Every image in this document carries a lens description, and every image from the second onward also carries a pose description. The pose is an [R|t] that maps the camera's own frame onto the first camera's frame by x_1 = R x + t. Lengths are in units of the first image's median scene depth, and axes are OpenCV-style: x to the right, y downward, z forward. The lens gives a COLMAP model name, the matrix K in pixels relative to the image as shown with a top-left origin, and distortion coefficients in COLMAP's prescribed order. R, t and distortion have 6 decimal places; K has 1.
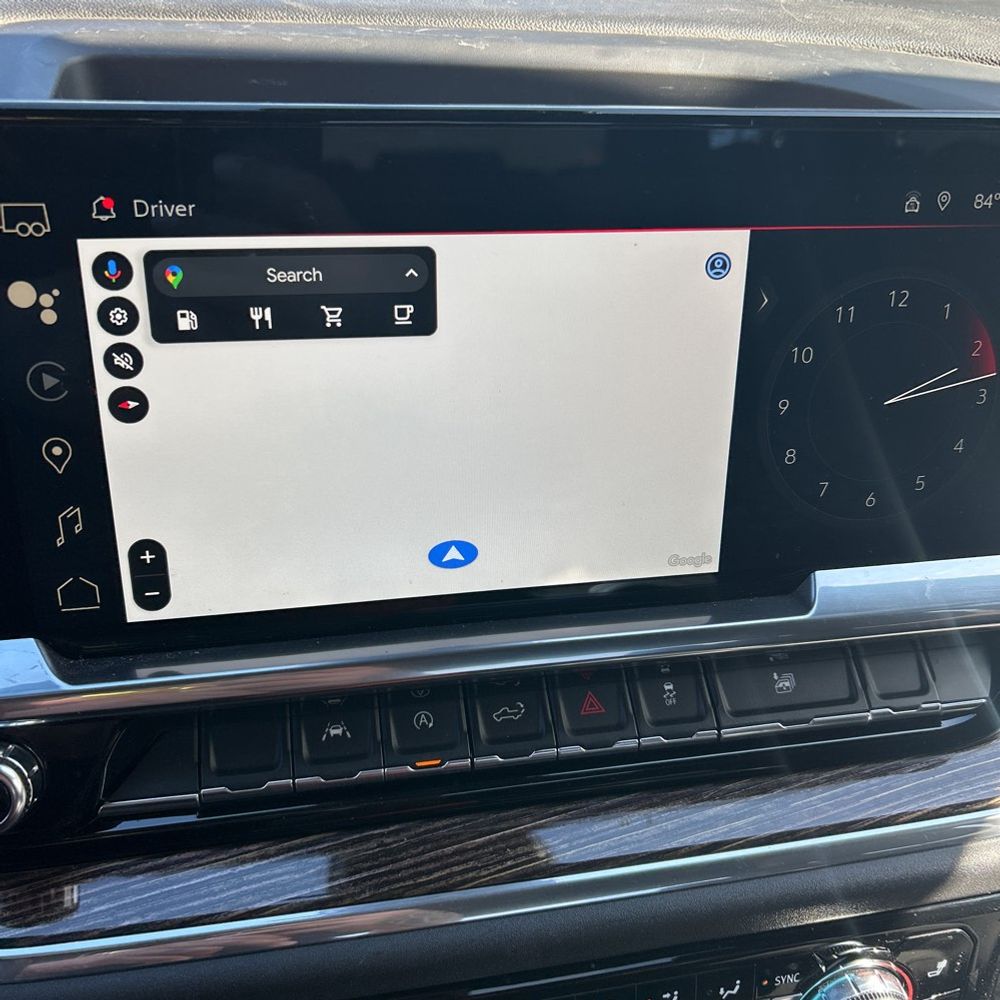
lens RADIAL K [[1065.6, 0, 500.0], [0, 1065.6, 500.0], [0, 0, 1]] dist [-0.024462, 0.037283]
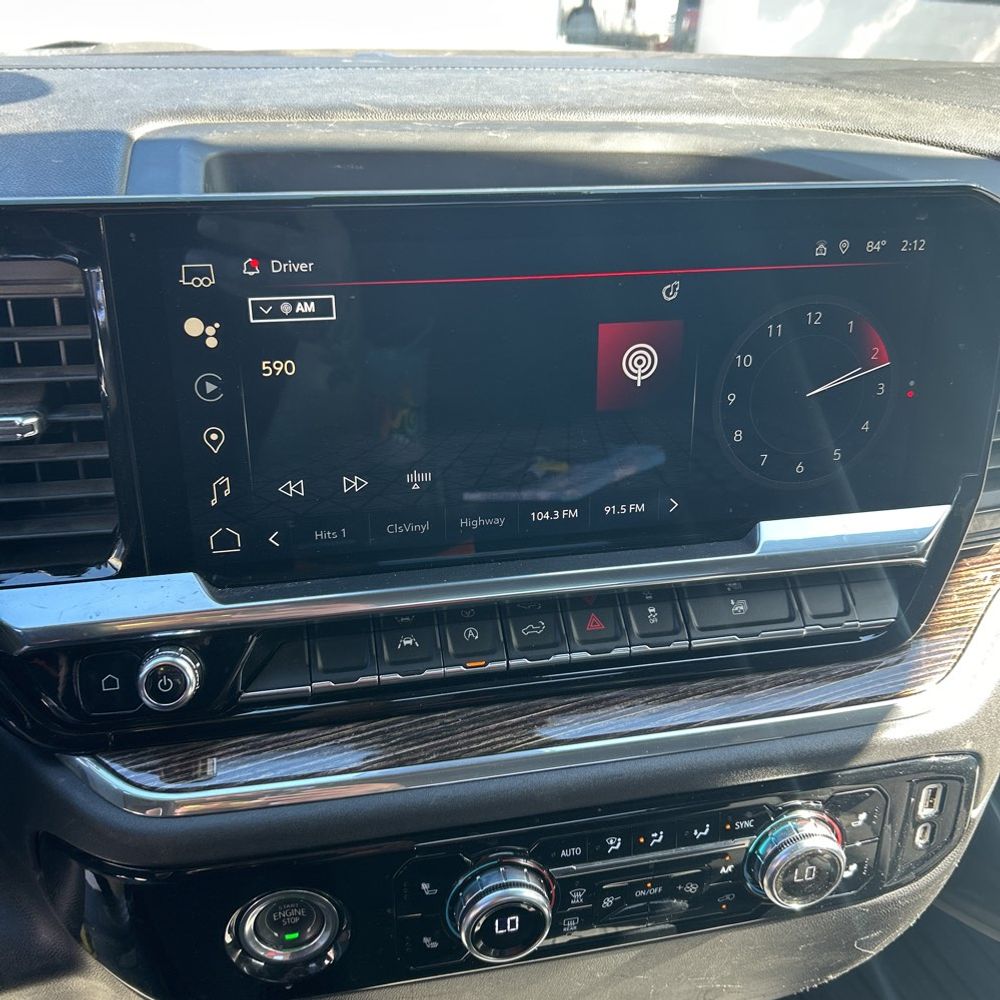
lens RADIAL K [[1011.0, 0, 501.5], [0, 1011.0, 493.0], [0, 0, 1]] dist [0.032011, -0.024321]
pose [[0.999858, -0.016659, -0.002348, -0.026744], [0.016625, 0.999764, -0.013969, 0.045112], [0.002580, 0.013928, 0.999900, -0.291478]]
